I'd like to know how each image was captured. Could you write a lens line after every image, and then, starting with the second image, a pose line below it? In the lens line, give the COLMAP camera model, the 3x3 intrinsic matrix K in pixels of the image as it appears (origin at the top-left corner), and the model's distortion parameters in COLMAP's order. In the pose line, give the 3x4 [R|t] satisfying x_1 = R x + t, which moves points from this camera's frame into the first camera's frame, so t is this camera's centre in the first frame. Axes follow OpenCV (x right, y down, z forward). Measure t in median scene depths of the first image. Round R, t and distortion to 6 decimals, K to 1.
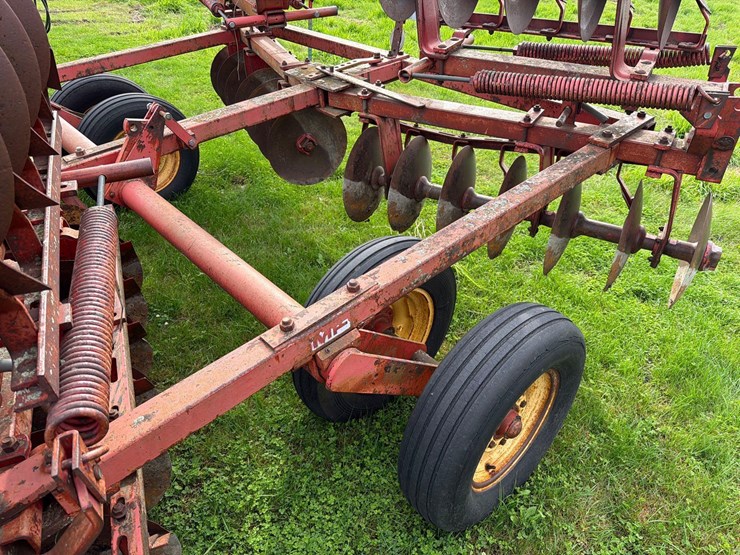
lens RADIAL K [[520.2, 0, 370.0], [0, 520.2, 277.5], [0, 0, 1]] dist [0.046269, -0.074148]
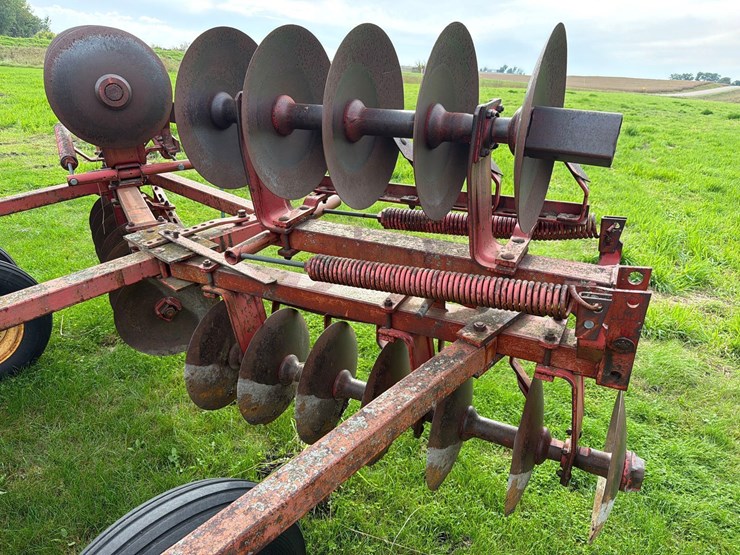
lens RADIAL K [[535.9, 0, 353.7], [0, 535.9, 292.4], [0, 0, 1]] dist [0.107208, -0.193266]
pose [[0.997571, -0.027649, 0.063928, 0.187525], [0.039446, 0.980726, -0.191363, -0.156586], [-0.057405, 0.193420, 0.979435, 0.178251]]
